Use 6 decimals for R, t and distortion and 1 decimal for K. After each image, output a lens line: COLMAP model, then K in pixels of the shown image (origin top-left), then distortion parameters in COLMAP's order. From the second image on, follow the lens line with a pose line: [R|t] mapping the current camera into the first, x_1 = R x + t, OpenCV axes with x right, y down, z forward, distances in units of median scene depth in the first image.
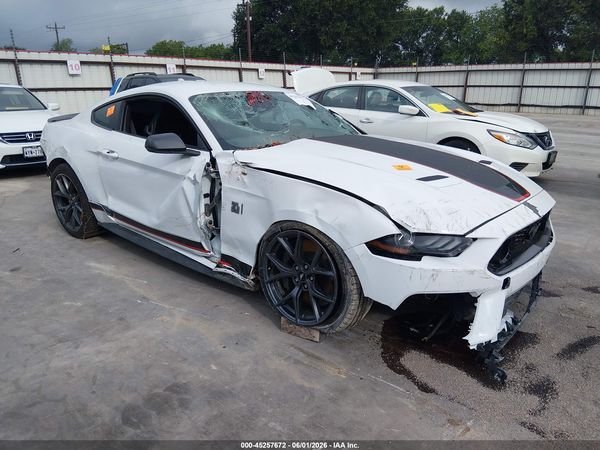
lens RADIAL K [[454.7, 0, 302.8], [0, 454.7, 221.8], [0, 0, 1]] dist [0.072077, -0.132284]
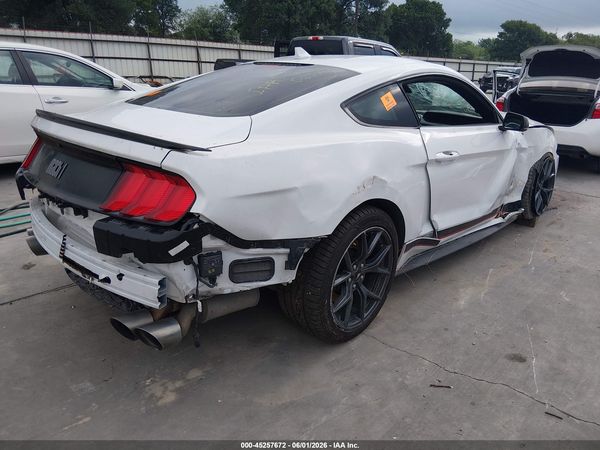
lens RADIAL K [[454.7, 0, 304.7], [0, 454.7, 221.6], [0, 0, 1]] dist [0.072077, -0.132284]
pose [[0.055754, -0.318012, 0.946446, -1.214768], [0.247261, 0.922791, 0.295497, -0.339008], [-0.967344, 0.217544, 0.130081, 1.189161]]
